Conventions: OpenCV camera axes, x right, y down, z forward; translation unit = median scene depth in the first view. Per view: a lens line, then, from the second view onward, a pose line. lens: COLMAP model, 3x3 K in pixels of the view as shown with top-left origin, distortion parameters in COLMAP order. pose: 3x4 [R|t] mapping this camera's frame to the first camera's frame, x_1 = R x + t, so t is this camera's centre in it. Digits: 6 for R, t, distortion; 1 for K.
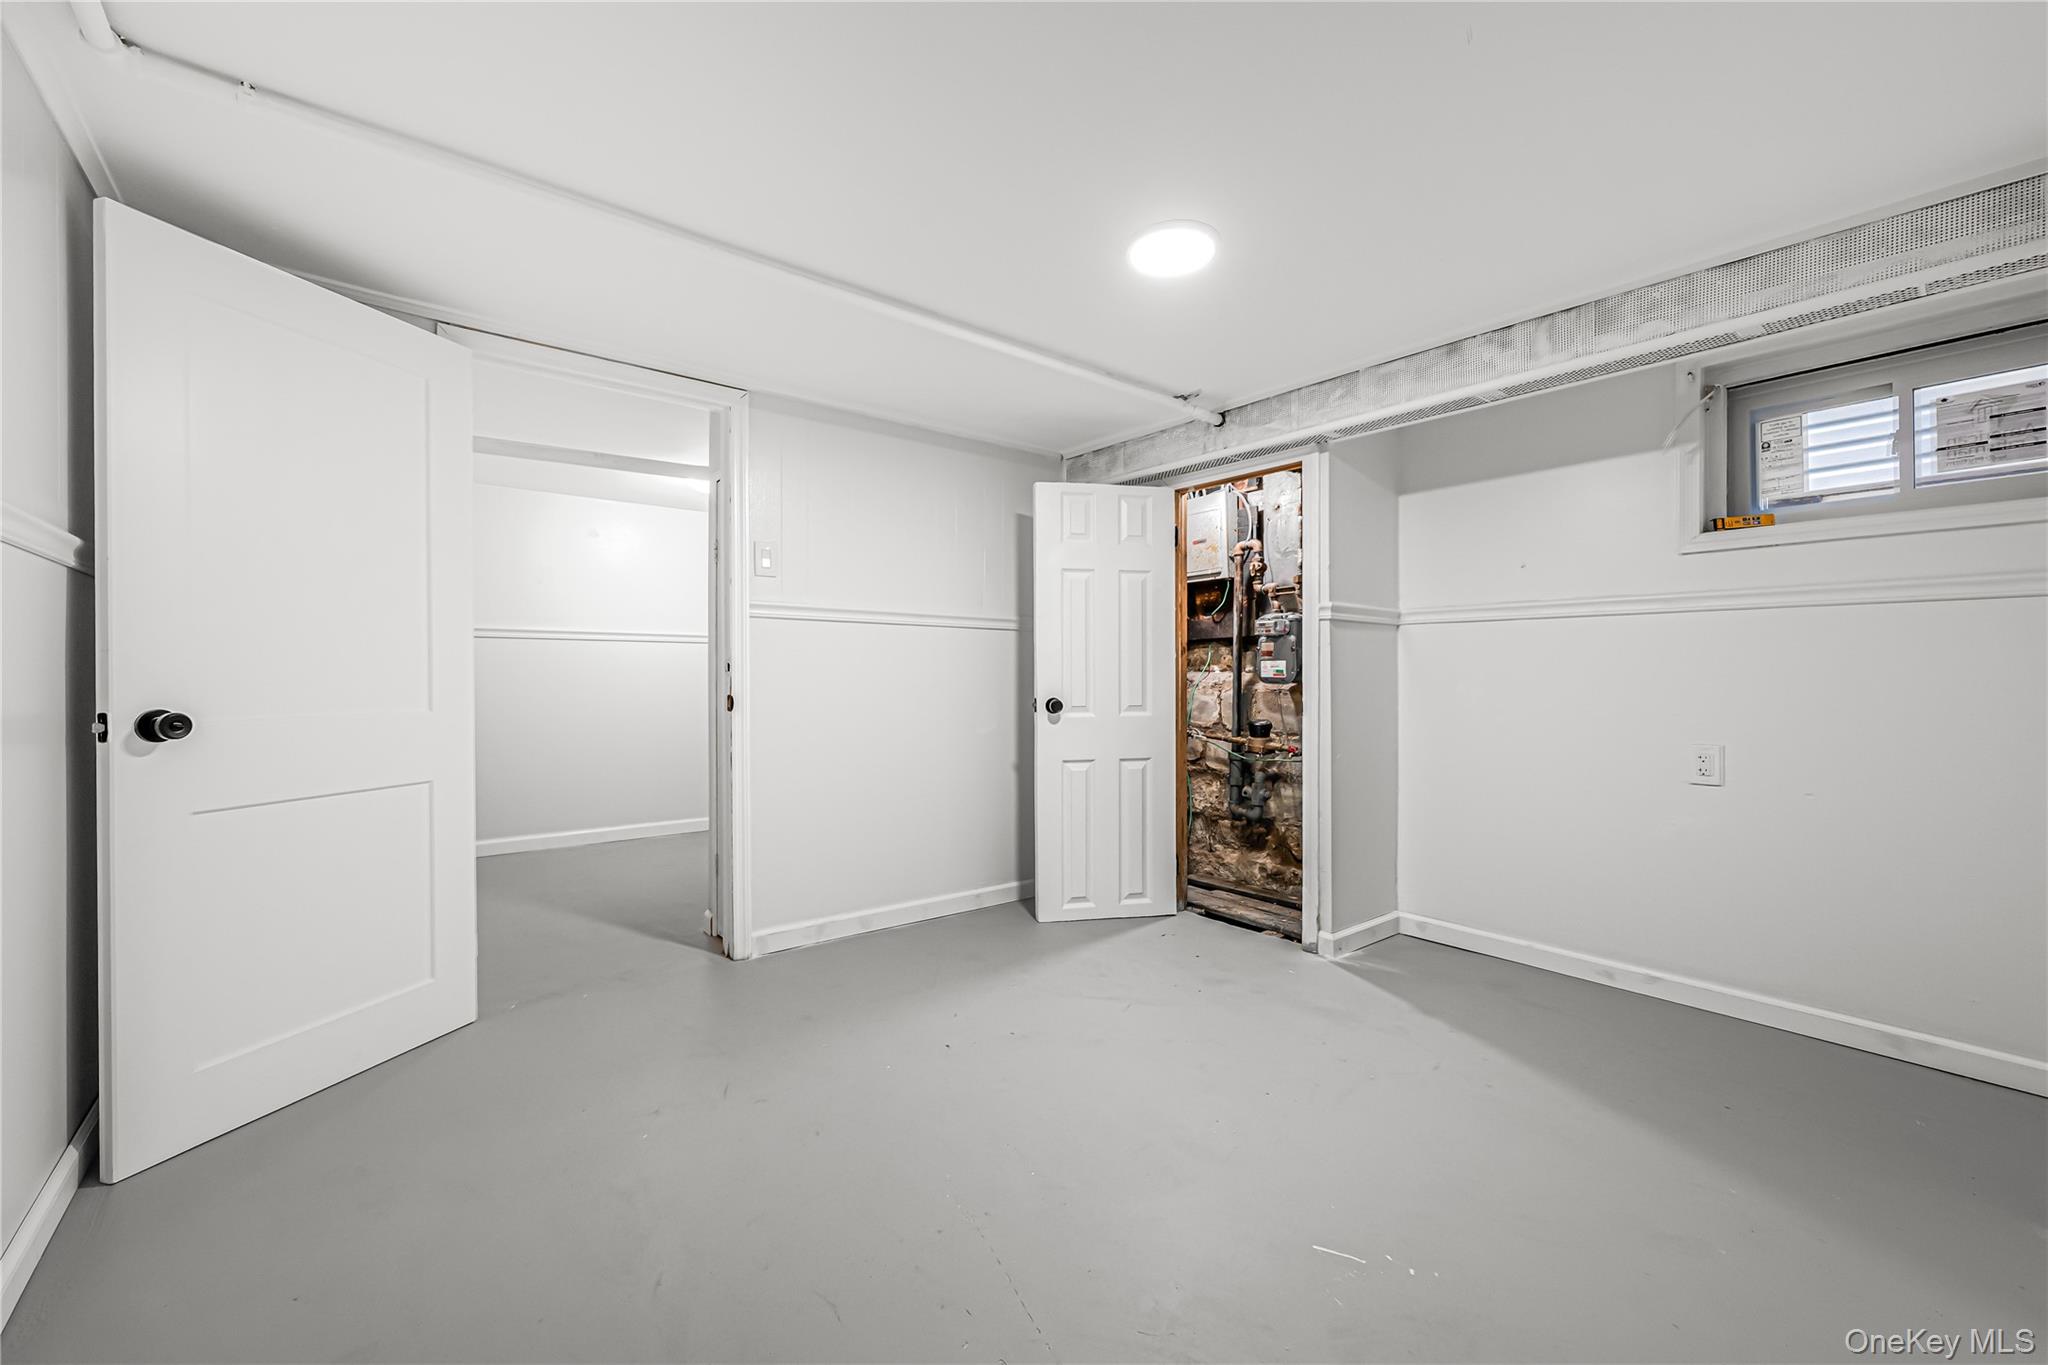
lens RADIAL K [[823.3, 0, 1023.5], [0, 823.3, 676.4], [0, 0, 1]] dist [-0.001462, -0.000141]
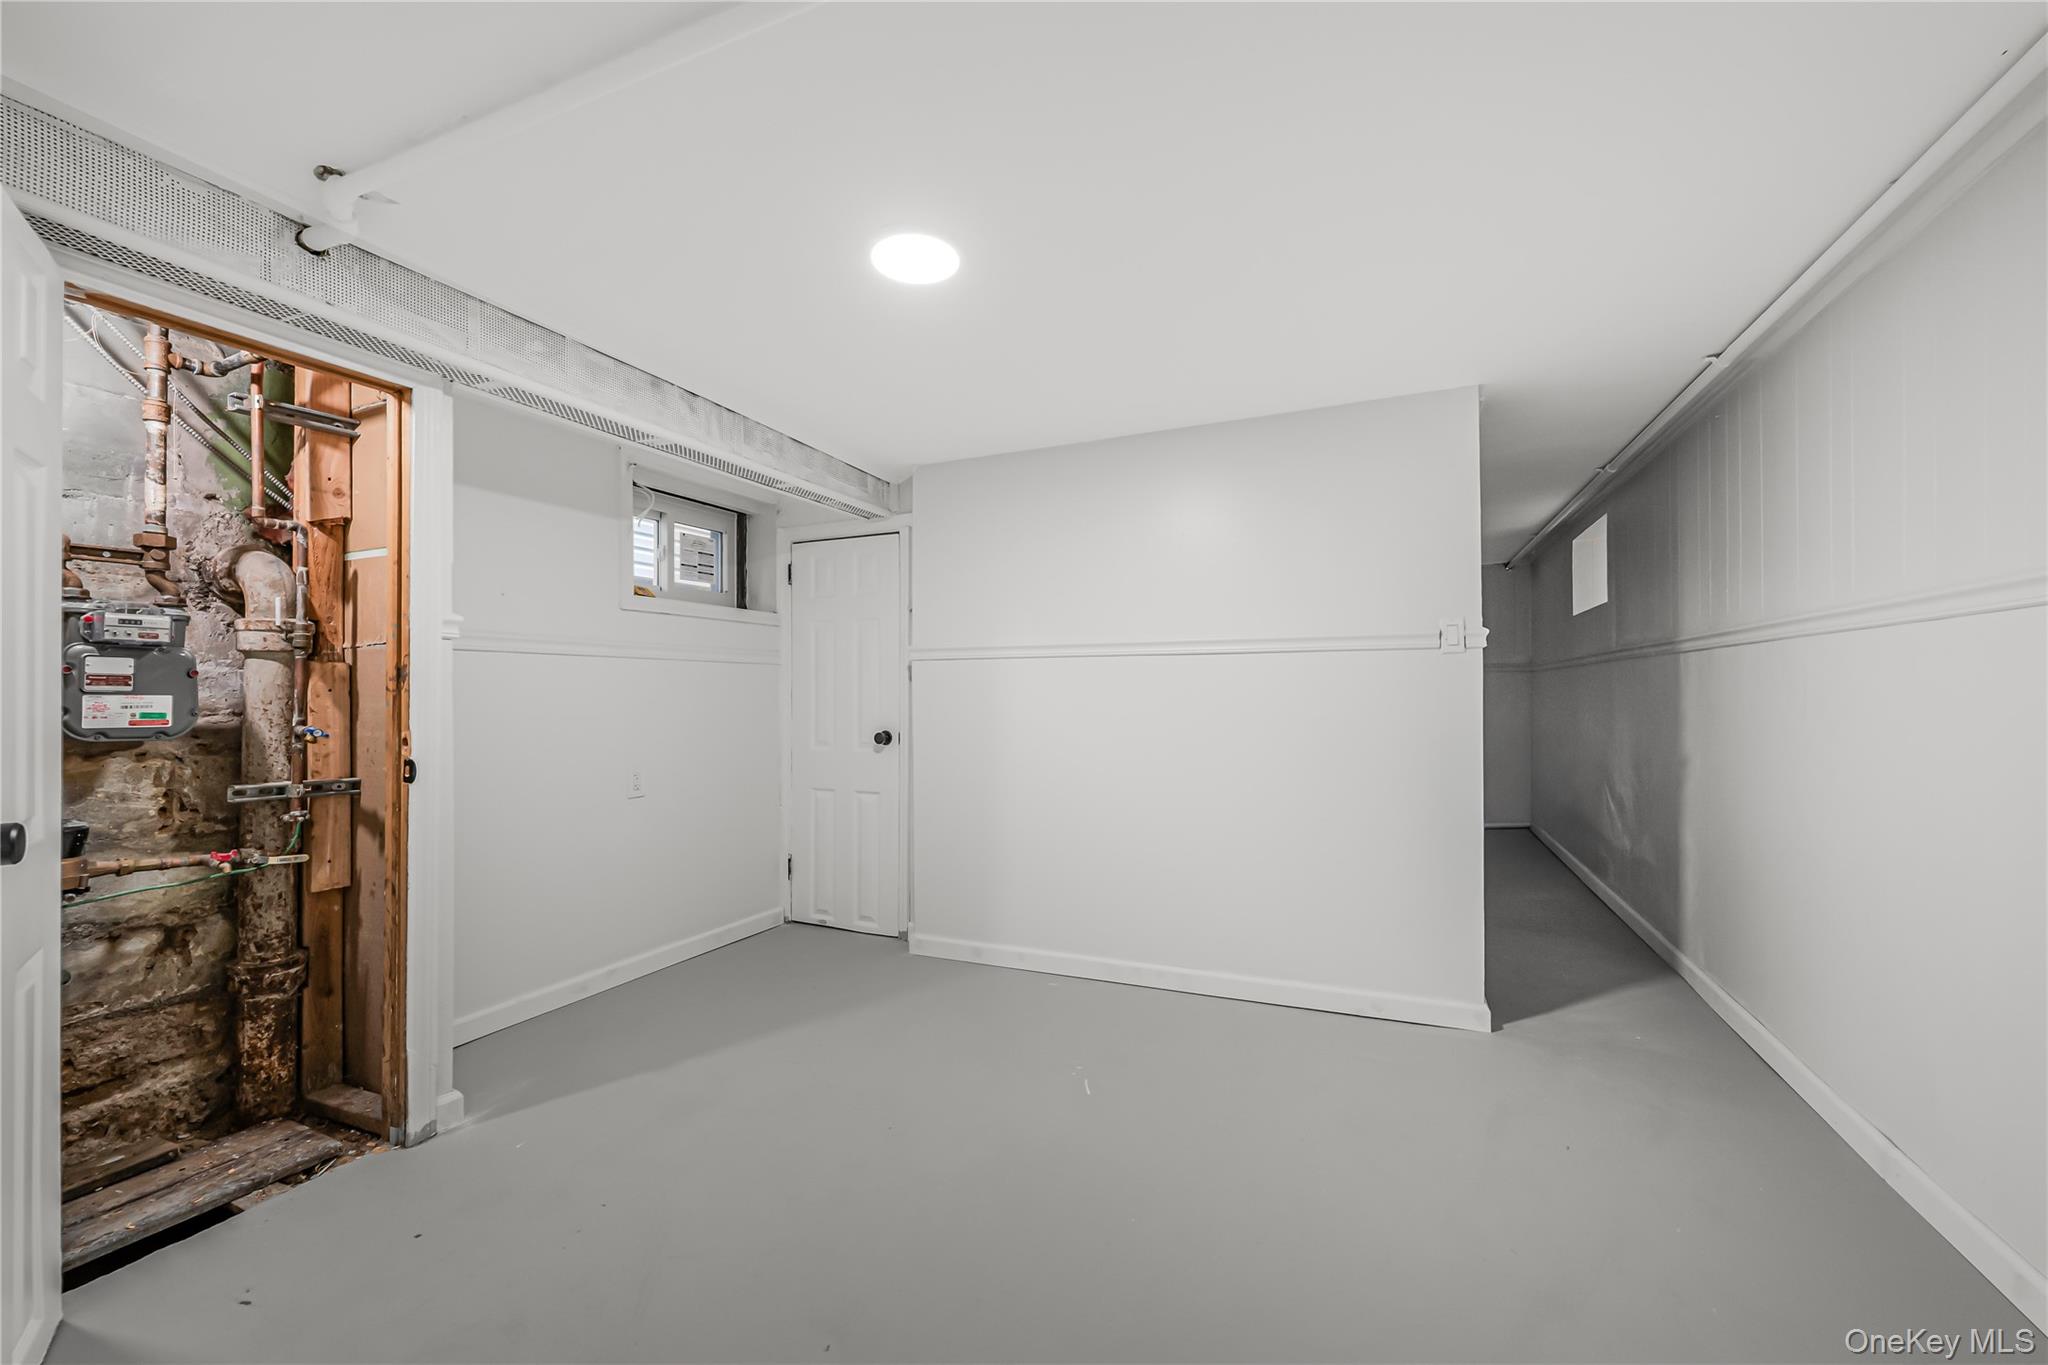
lens RADIAL K [[823.3, 0, 1015.3], [0, 823.3, 686.7], [0, 0, 1]] dist [-0.001462, -0.000141]
pose [[-0.455340, 0.005421, 0.890301, -0.507996], [0.003467, 0.999985, -0.004316, -0.026631], [-0.890311, 0.001121, -0.455351, 0.983878]]
